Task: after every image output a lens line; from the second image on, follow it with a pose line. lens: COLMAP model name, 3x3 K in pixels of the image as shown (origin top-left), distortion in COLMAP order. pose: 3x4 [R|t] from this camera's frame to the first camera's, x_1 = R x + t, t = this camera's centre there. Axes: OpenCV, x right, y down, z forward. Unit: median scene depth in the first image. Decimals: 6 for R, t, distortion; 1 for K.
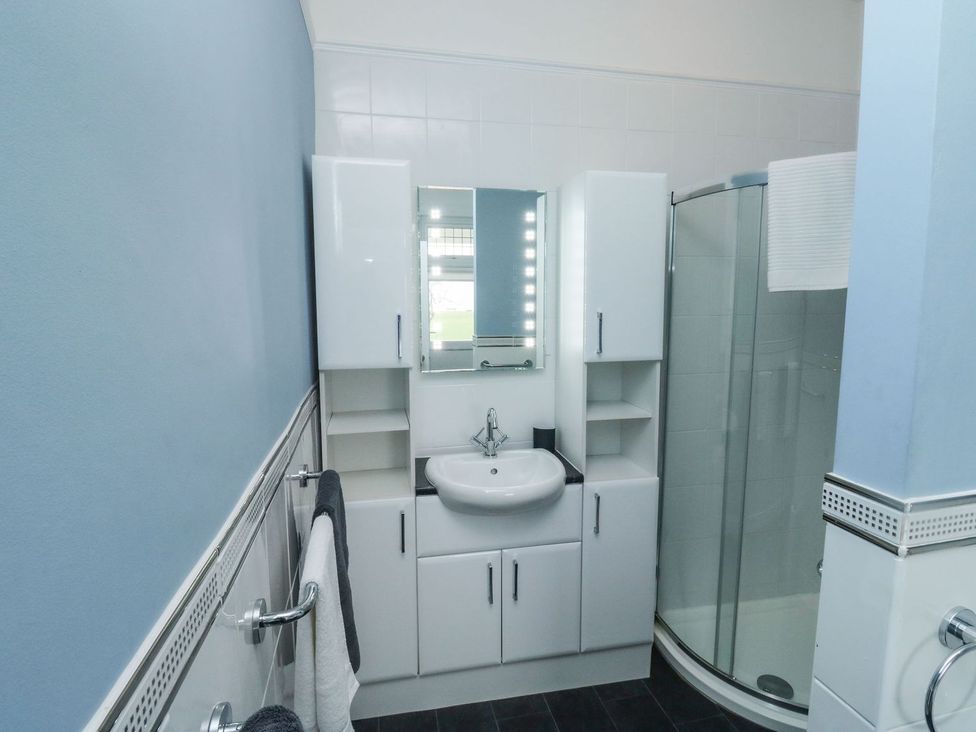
lens RADIAL K [[502.9, 0, 483.8], [0, 502.9, 353.8], [0, 0, 1]] dist [-0.005260, -0.002410]
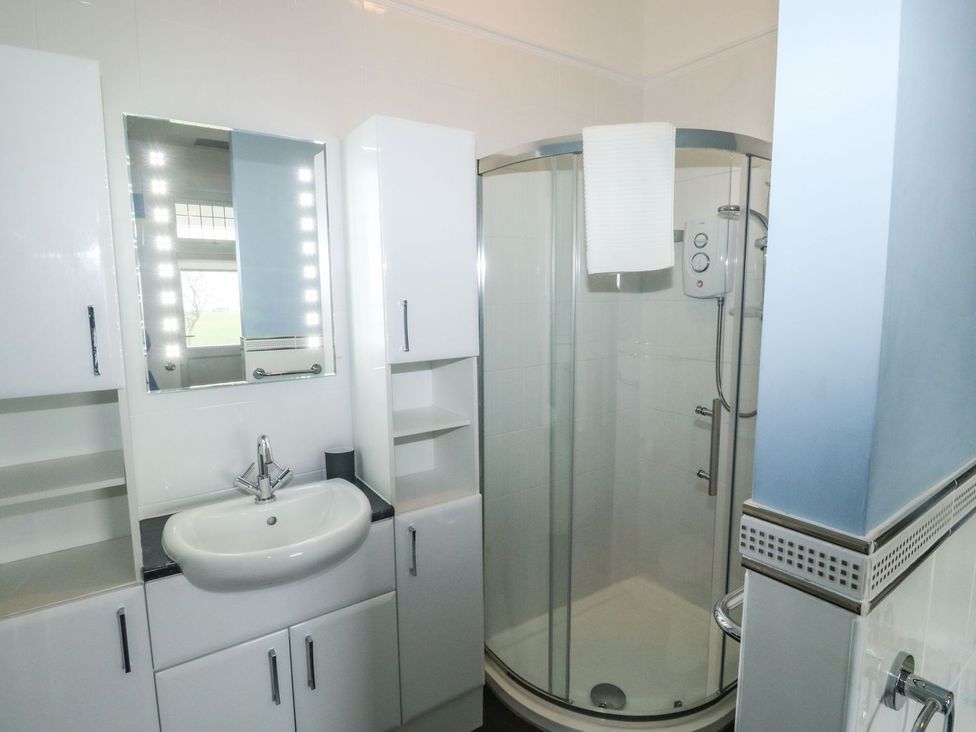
lens RADIAL K [[502.9, 0, 483.8], [0, 502.9, 353.8], [0, 0, 1]] dist [-0.005260, -0.002410]
pose [[0.919111, -0.052012, 0.390550, 0.032038], [0.051542, 0.998602, 0.011693, -0.000652], [-0.390612, 0.009382, 0.920507, 0.214870]]
